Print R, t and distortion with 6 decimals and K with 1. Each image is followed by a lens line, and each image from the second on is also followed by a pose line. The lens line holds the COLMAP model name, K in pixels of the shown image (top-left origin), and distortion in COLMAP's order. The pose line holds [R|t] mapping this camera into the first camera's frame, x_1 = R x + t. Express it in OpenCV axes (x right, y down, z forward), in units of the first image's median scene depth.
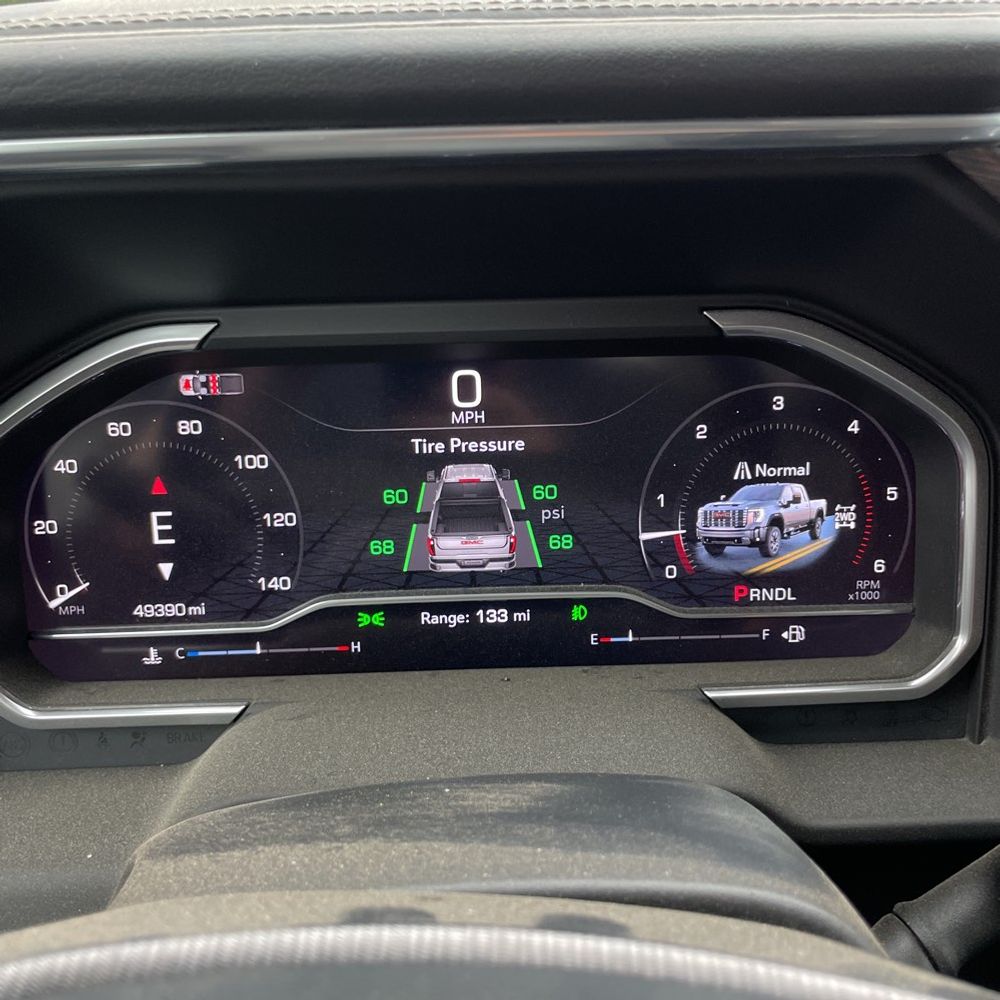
lens RADIAL K [[1022.7, 0, 500.7], [0, 1022.7, 498.0], [0, 0, 1]] dist [0.035277, 0.000000]
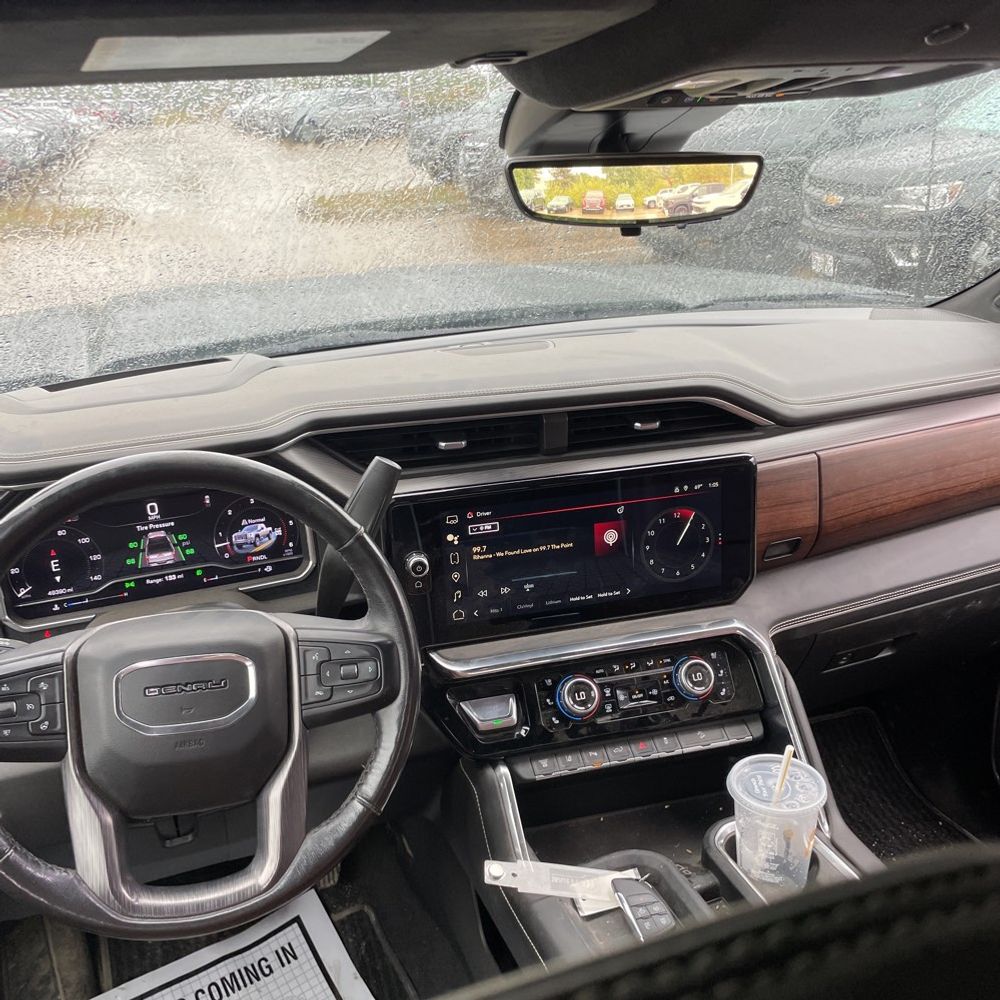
lens RADIAL K [[1022.7, 0, 501.3], [0, 1022.7, 503.1], [0, 0, 1]] dist [0.035277, 0.000000]
pose [[0.938219, -0.128705, 0.321218, -0.038851], [0.116020, 0.991528, 0.058411, -0.181909], [-0.326014, -0.017535, 0.945202, -2.353628]]
